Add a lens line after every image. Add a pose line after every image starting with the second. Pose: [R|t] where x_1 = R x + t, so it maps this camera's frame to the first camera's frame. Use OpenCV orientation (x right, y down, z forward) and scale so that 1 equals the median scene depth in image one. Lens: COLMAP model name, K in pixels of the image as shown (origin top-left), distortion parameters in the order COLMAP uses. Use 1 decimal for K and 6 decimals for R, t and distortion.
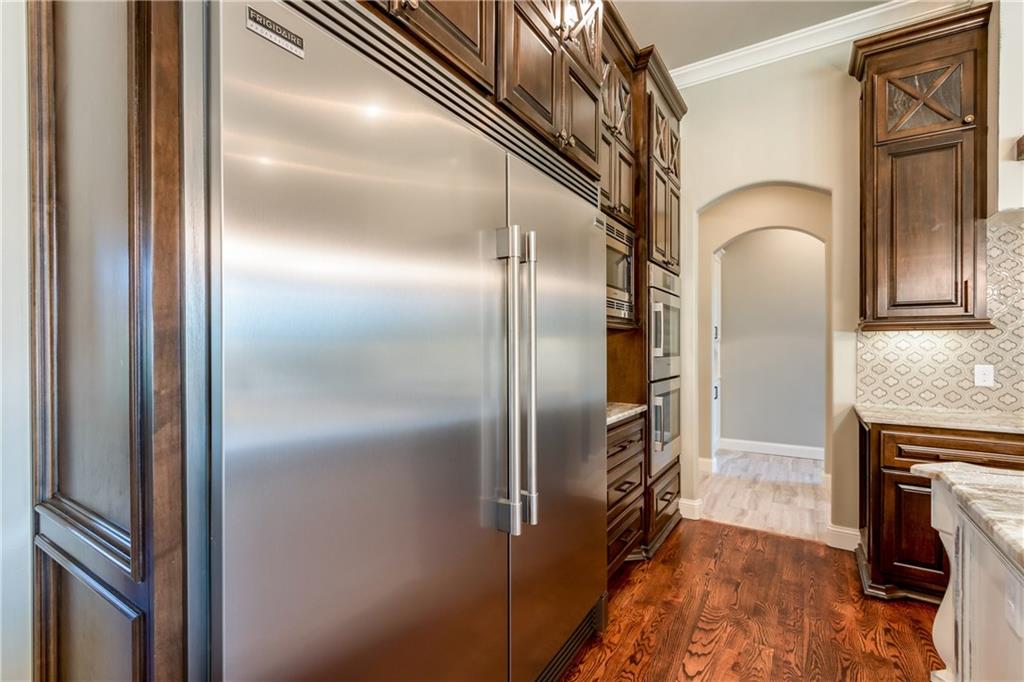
lens RADIAL K [[464.3, 0, 509.3], [0, 464.3, 344.2], [0, 0, 1]] dist [-0.000840, 0.000383]
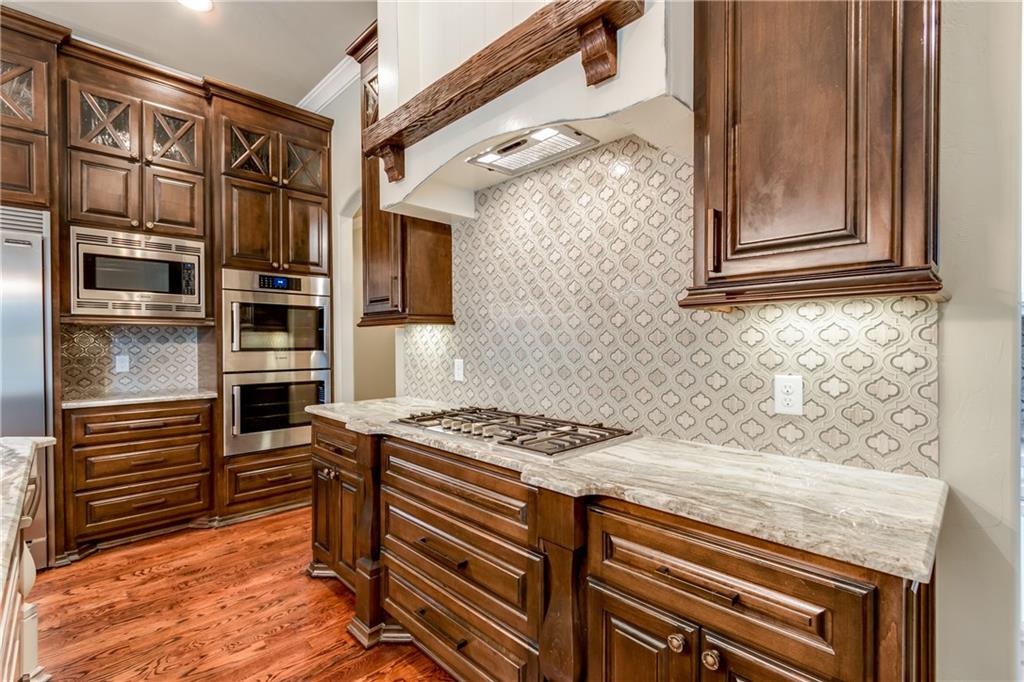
lens RADIAL K [[464.3, 0, 509.0], [0, 464.3, 347.1], [0, 0, 1]] dist [-0.000840, 0.000383]
pose [[0.978896, 0.004174, -0.204317, 1.239647], [-0.003174, 0.999981, 0.005220, 0.011426], [0.204334, -0.004462, 0.978891, 0.038070]]
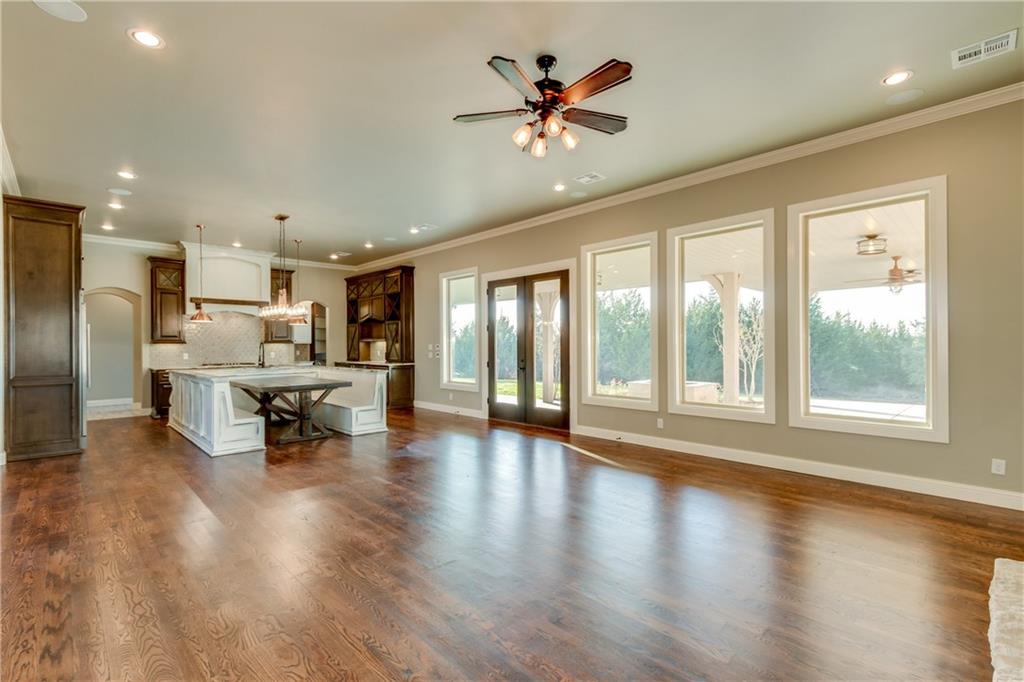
lens RADIAL K [[478.8, 0, 508.8], [0, 478.8, 344.7], [0, 0, 1]] dist [-0.004209, -0.000558]
pose [[0.248089, 0.000274, 0.968737, -1.805023], [0.007107, 0.999973, -0.002103, 0.002455], [-0.968711, 0.007407, 0.248080, -2.180652]]
